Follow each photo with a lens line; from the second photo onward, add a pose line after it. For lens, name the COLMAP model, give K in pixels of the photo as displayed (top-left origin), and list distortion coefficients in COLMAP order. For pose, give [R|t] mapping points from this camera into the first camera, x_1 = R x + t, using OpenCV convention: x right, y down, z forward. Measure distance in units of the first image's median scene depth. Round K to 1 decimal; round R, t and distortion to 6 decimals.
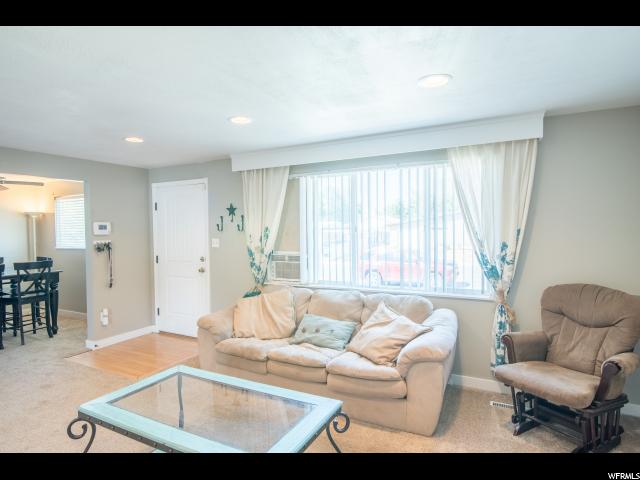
lens RADIAL K [[363.7, 0, 318.5], [0, 363.7, 241.7], [0, 0, 1]] dist [-0.001812, -0.000281]
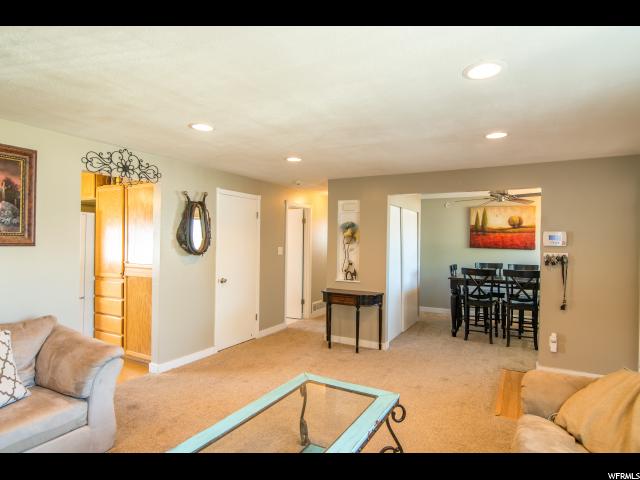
lens RADIAL K [[363.7, 0, 318.5], [0, 363.7, 241.7], [0, 0, 1]] dist [-0.001812, -0.000281]
pose [[-0.027258, 0.016466, -0.999493, 0.310226], [-0.046399, 0.998766, 0.017719, -0.021146], [0.998551, 0.046858, -0.026460, 0.524941]]
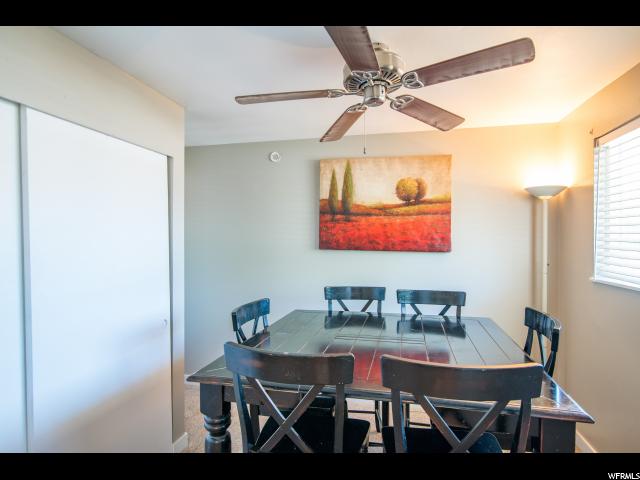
lens RADIAL K [[363.7, 0, 318.5], [0, 363.7, 241.7], [0, 0, 1]] dist [-0.001812, -0.000281]
pose [[0.251483, 0.025863, -0.967516, -0.690548], [-0.037966, 0.999137, 0.016840, -0.025034], [0.967117, 0.032498, 0.252248, 1.004179]]
